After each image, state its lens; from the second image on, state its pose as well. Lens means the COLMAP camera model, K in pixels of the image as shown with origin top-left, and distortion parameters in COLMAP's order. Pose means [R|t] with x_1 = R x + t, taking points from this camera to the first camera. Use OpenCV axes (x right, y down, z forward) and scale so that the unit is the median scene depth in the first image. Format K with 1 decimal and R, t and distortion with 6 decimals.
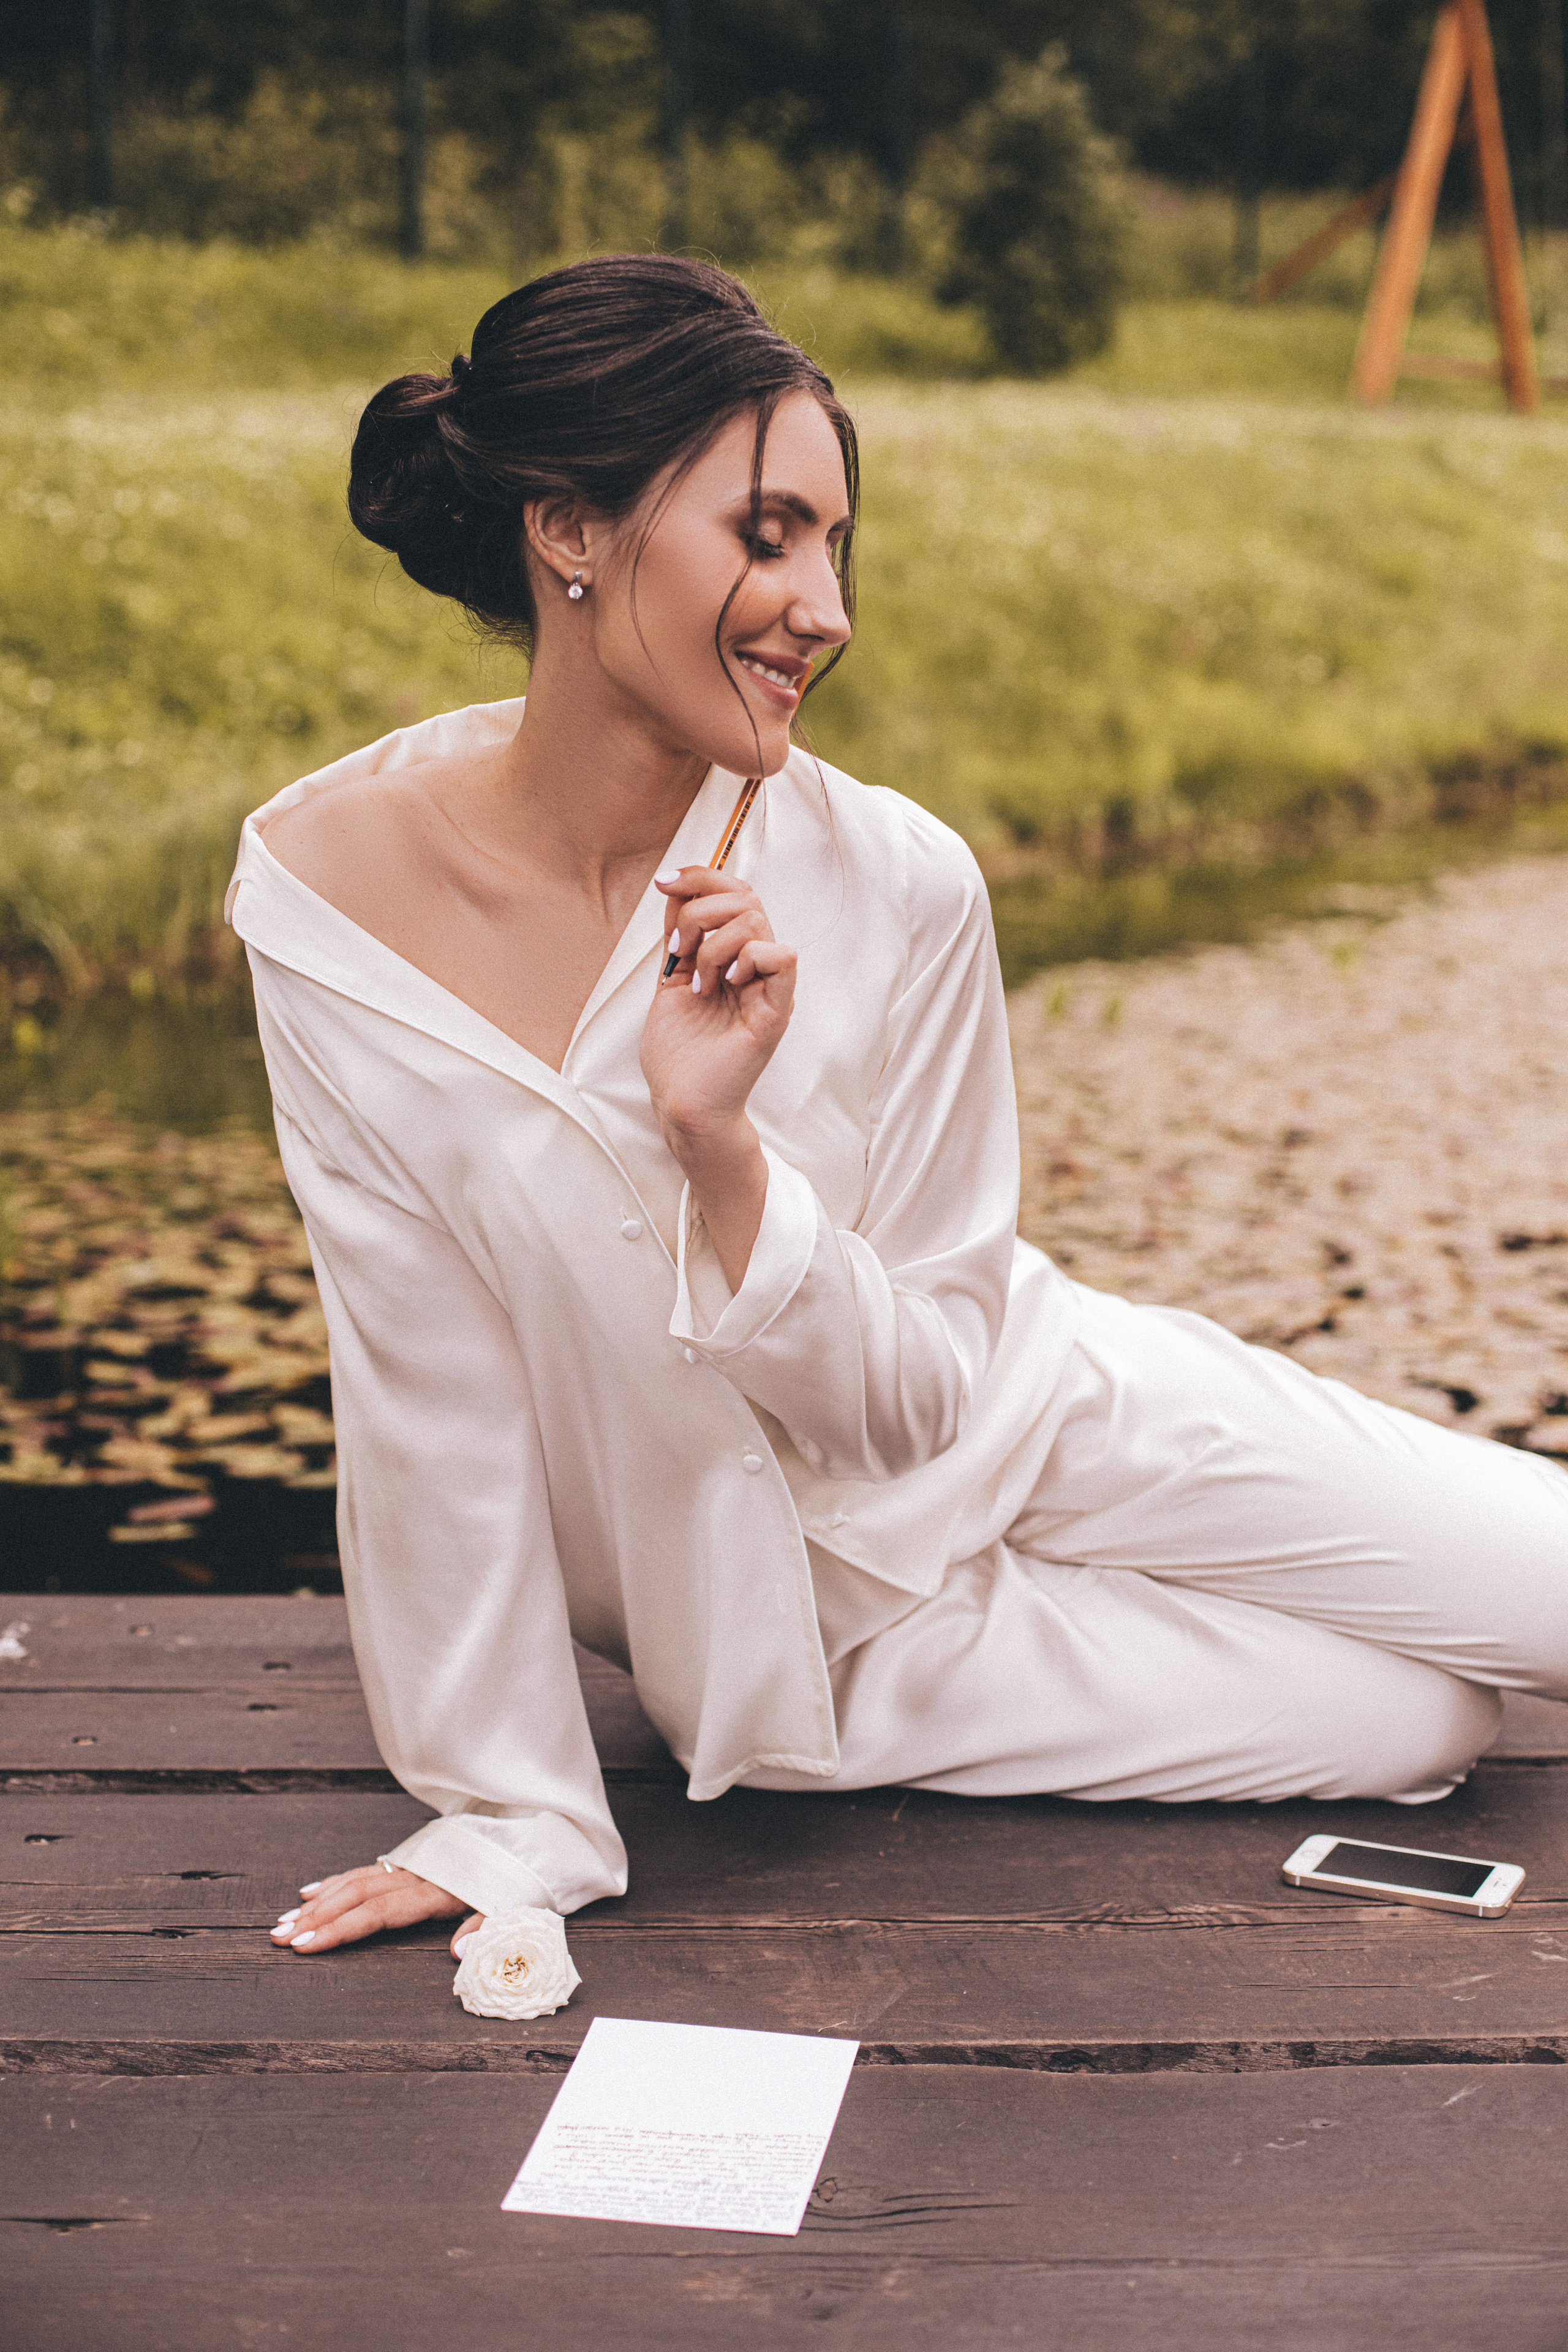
lens RADIAL K [[3528.2, 0, 794.1], [0, 3528.2, 1171.1], [0, 0, 1]] dist [-0.118682, 0.000000]
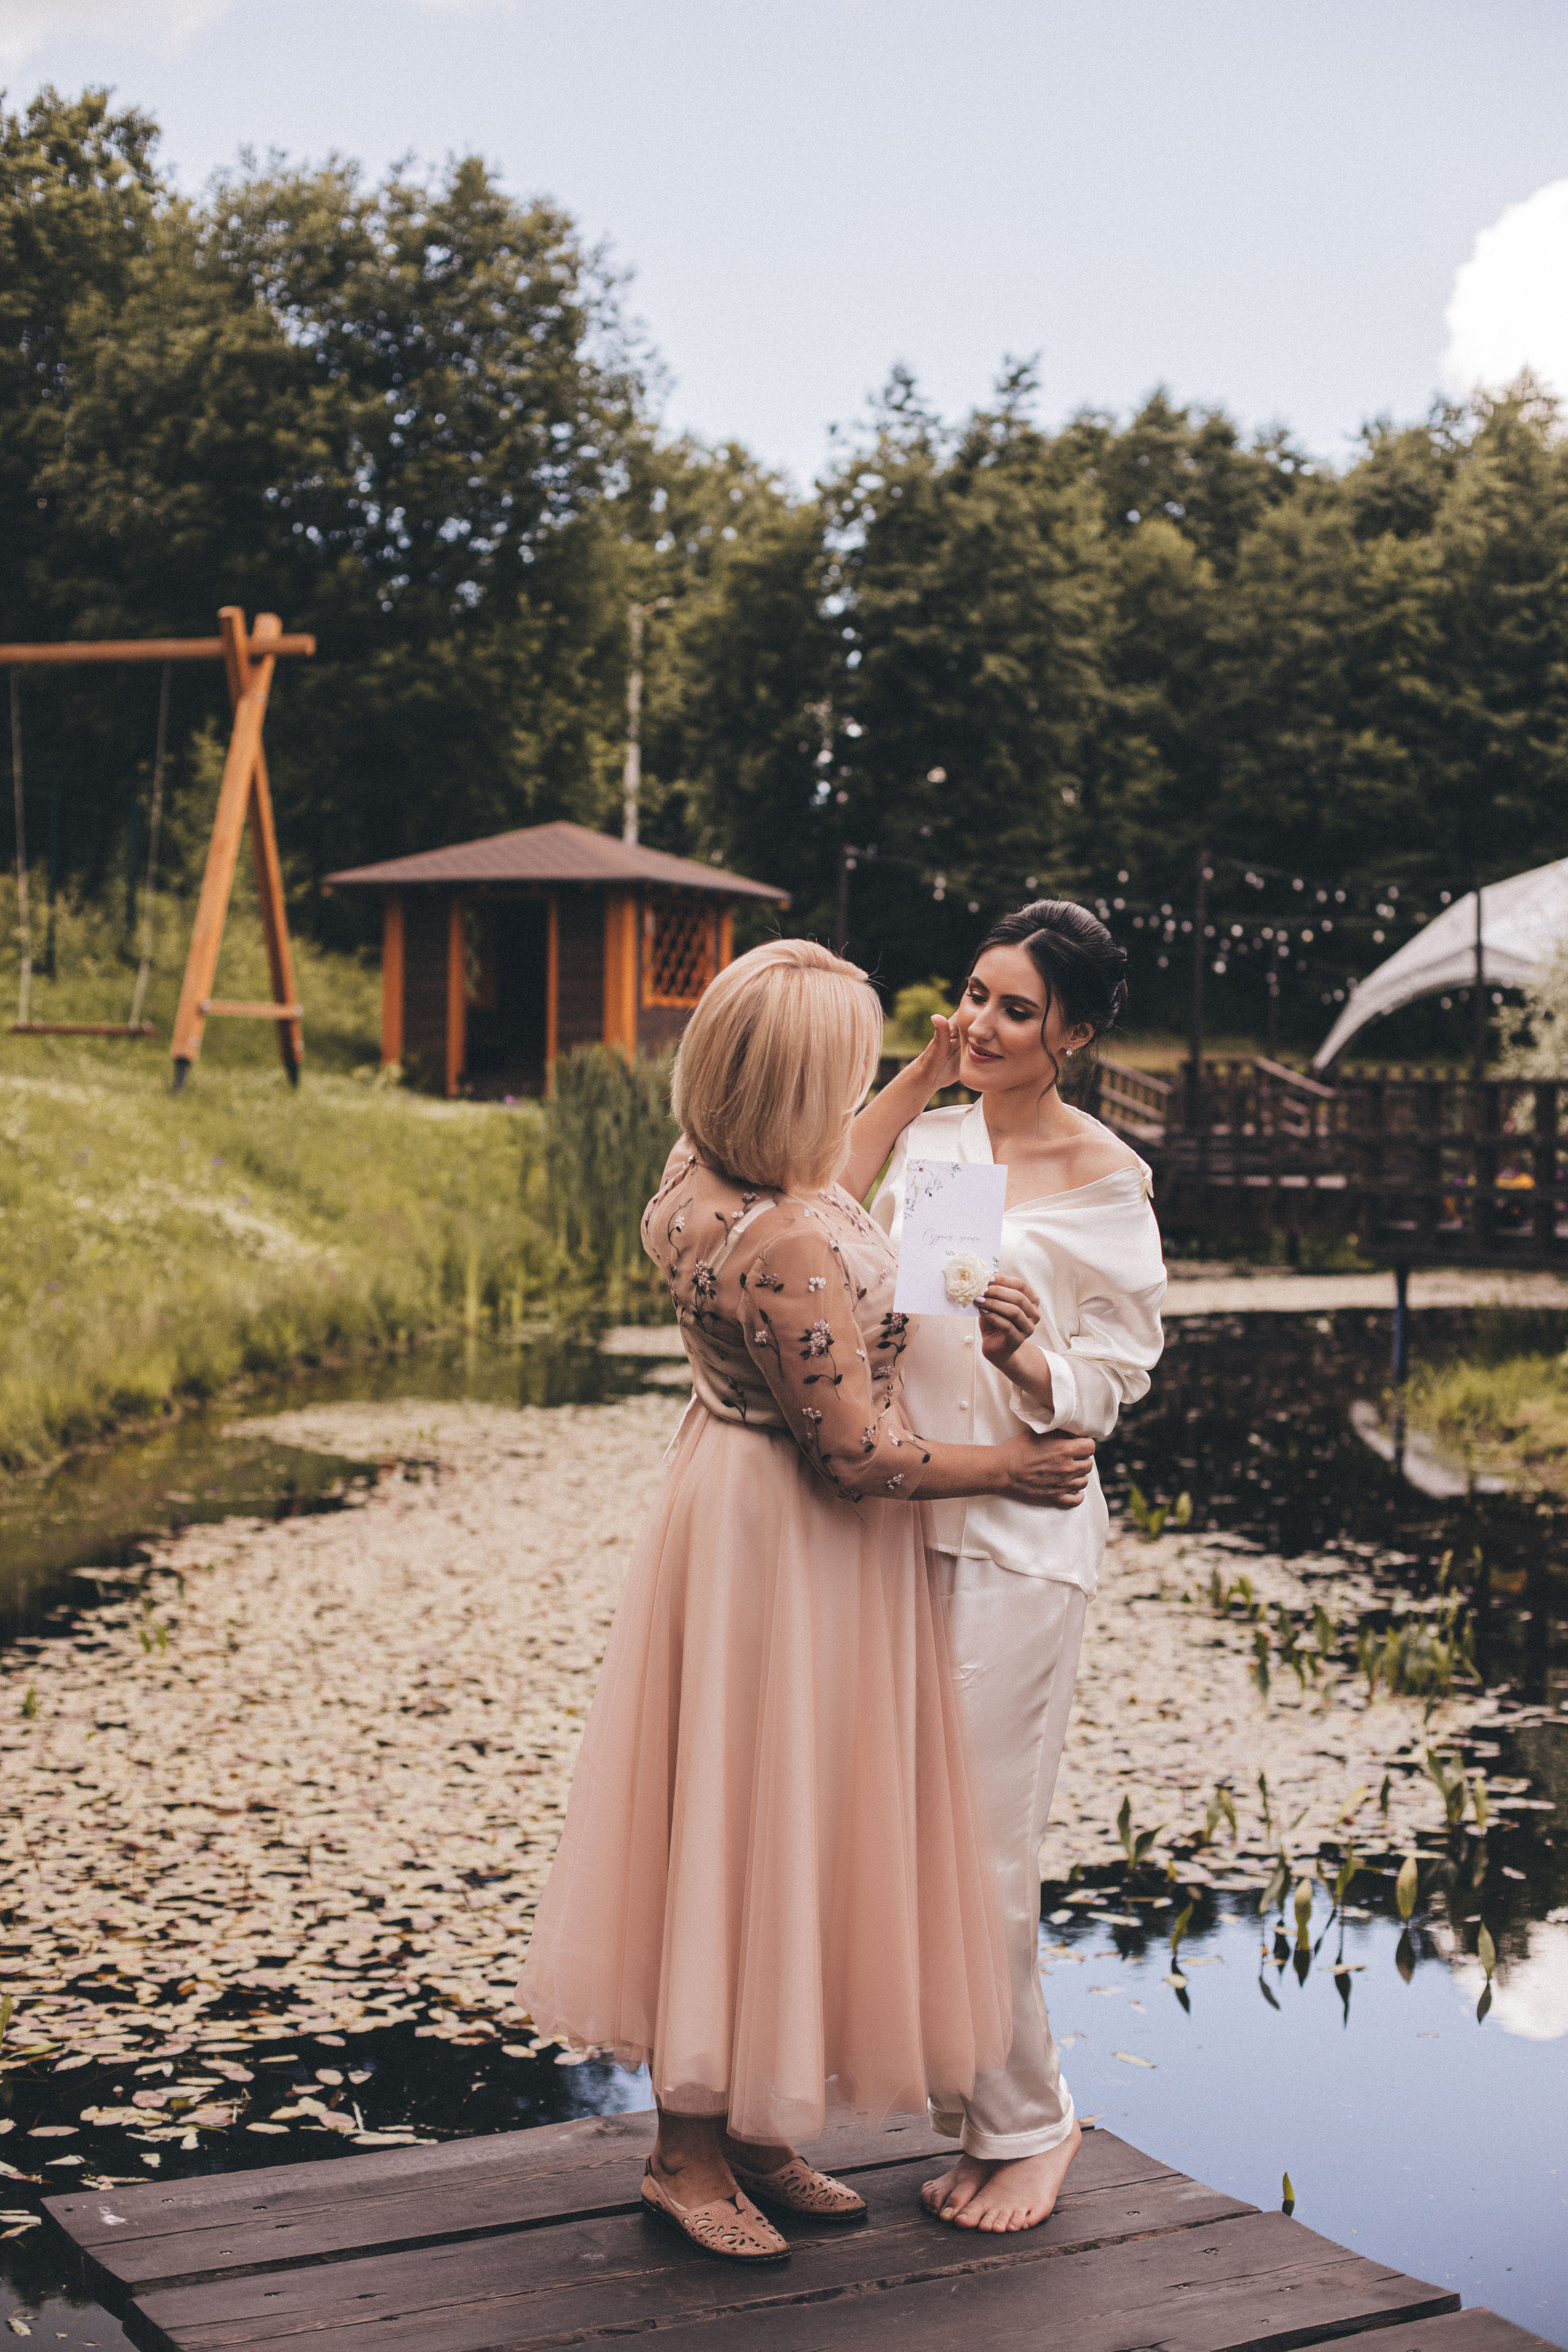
lens RADIAL K [[3528.2, 0, 865.7], [0, 3528.2, 1166.8], [0, 0, 1]] dist [-0.118682, 0.000000]
pose [[0.880480, -0.002191, 0.474079, -0.392623], [0.073176, 0.988633, -0.131337, -0.078179], [-0.468402, 0.150331, 0.870632, -0.478425]]
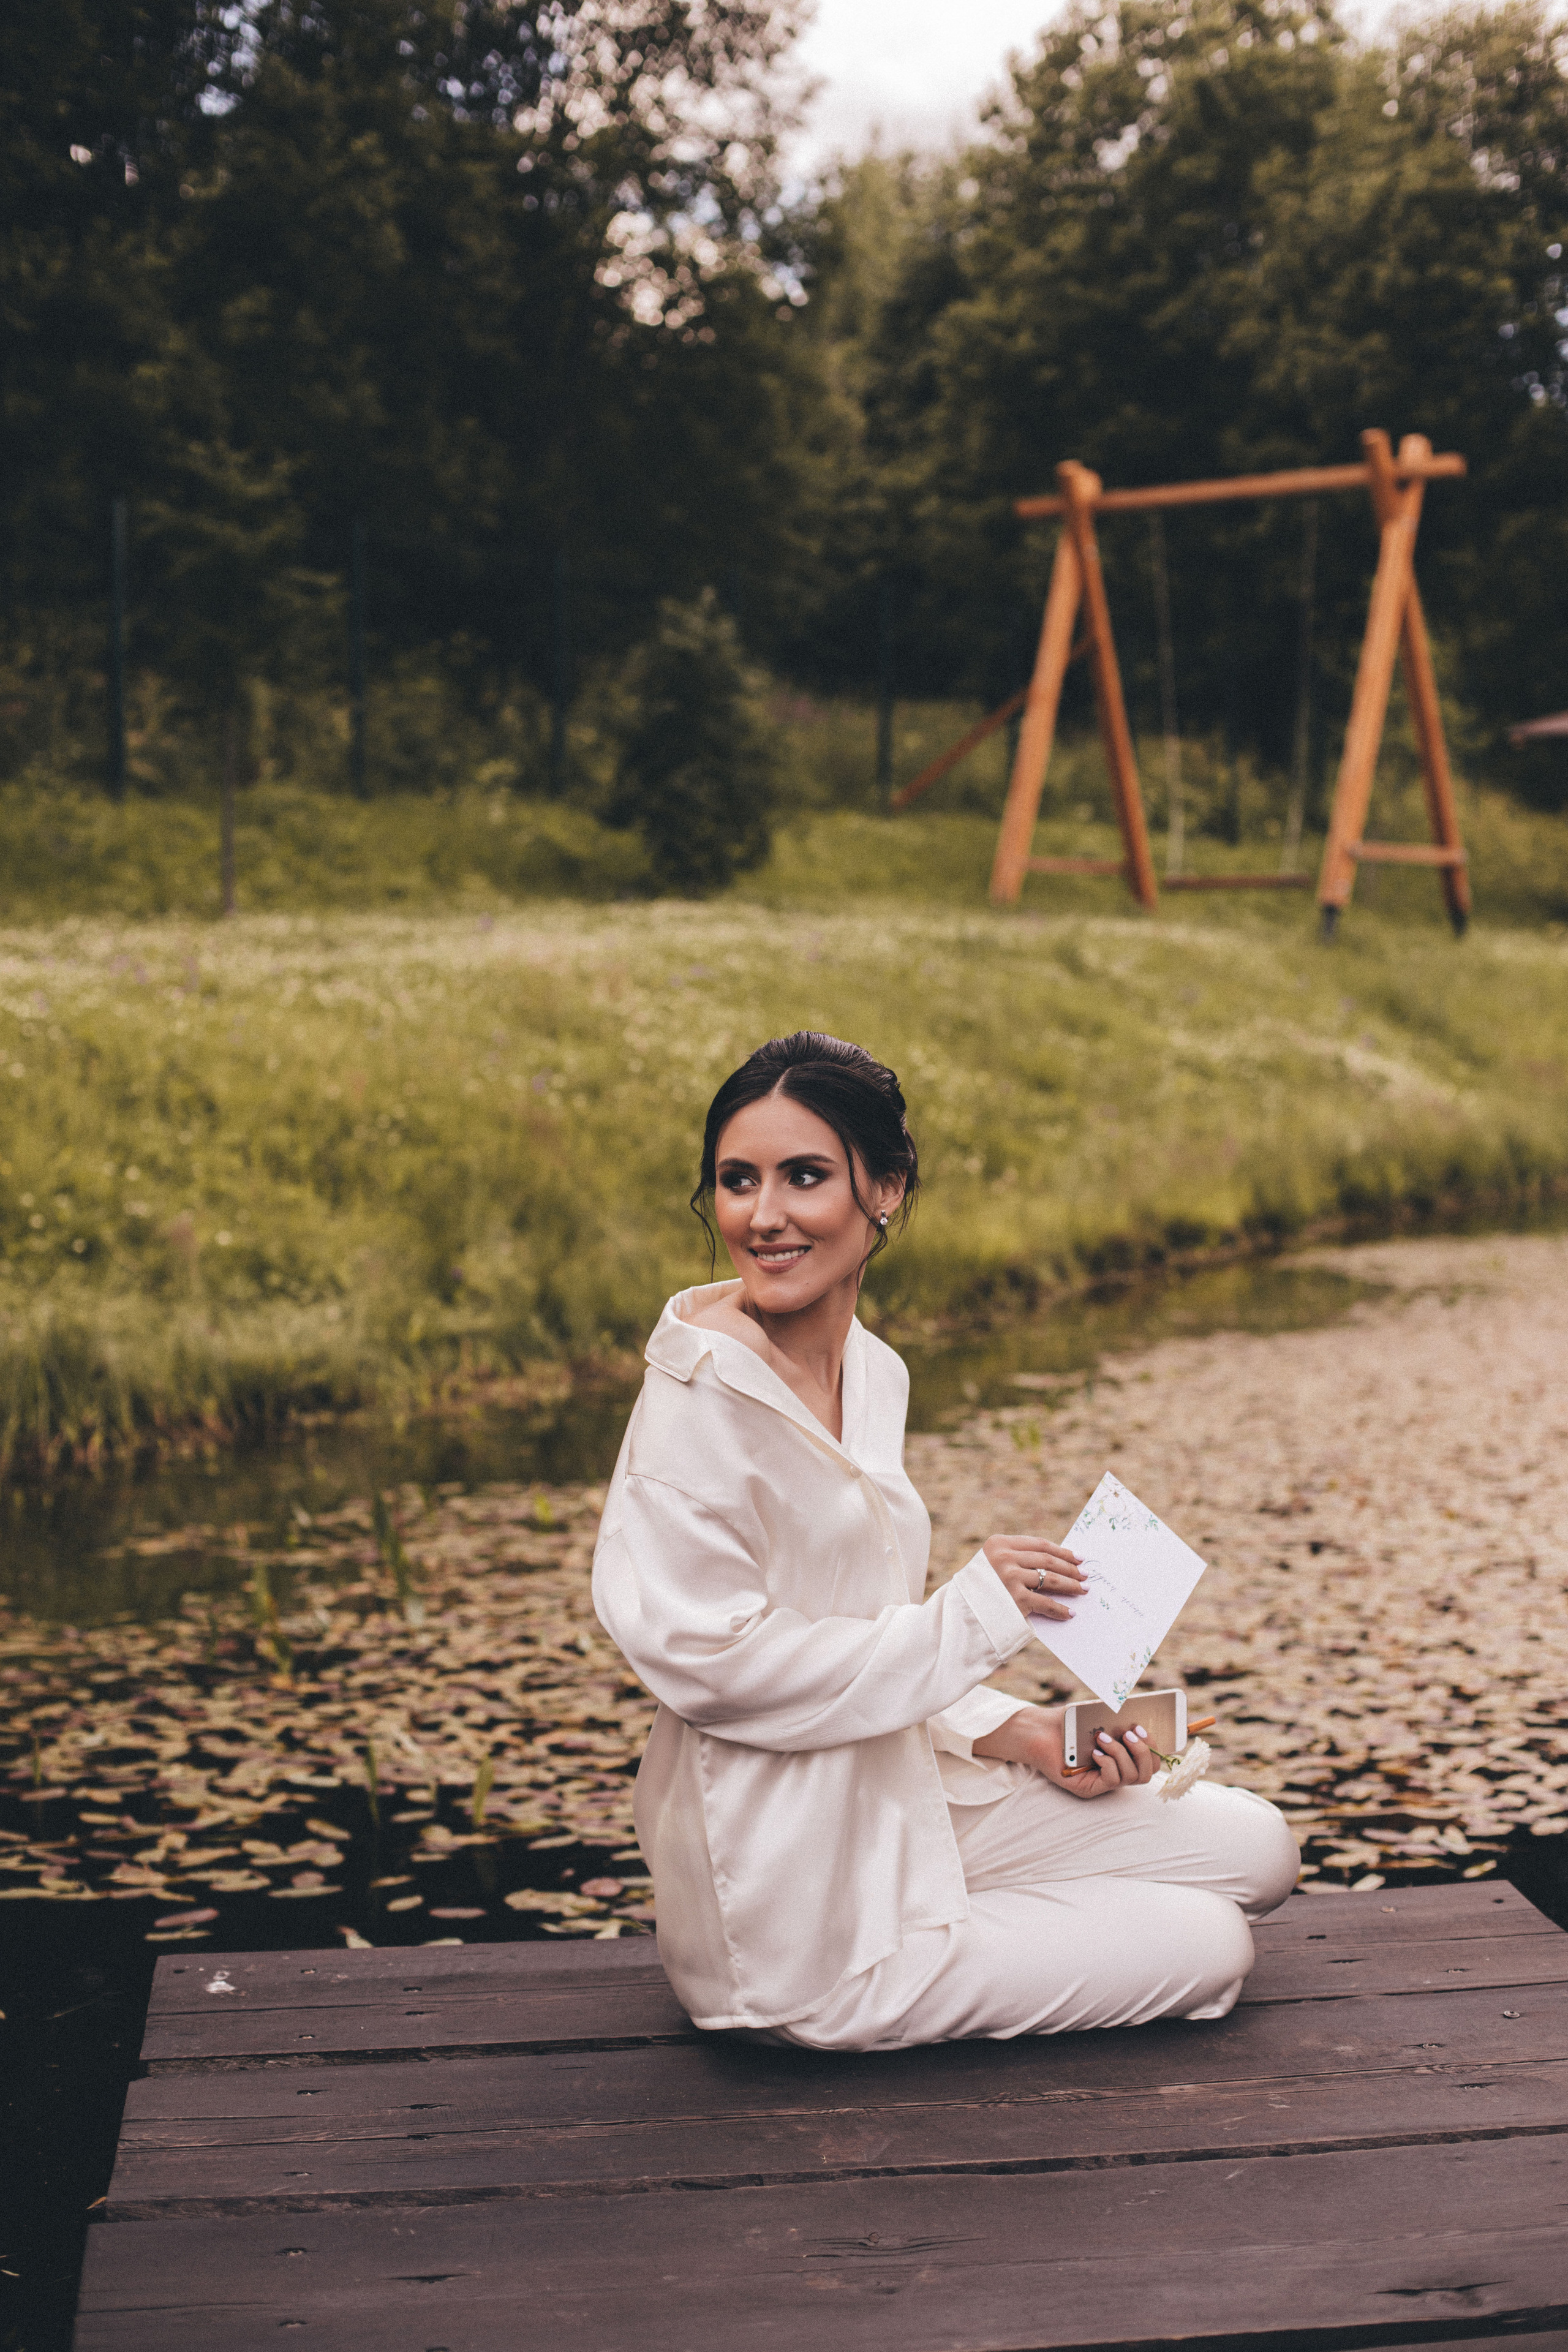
lens RADIAL K [[3528.2, 0, 801.7], [0, 3528.2, 1168.0], [0, 0, 1]] dist [-0.118682, 0.000000]
pose [[0.994213, -0.020987, 0.105356, -0.067979], [0.034639, 0.990978, -0.129471, -0.002126], [-0.101688, 0.132371, 0.985970, -0.260268]]
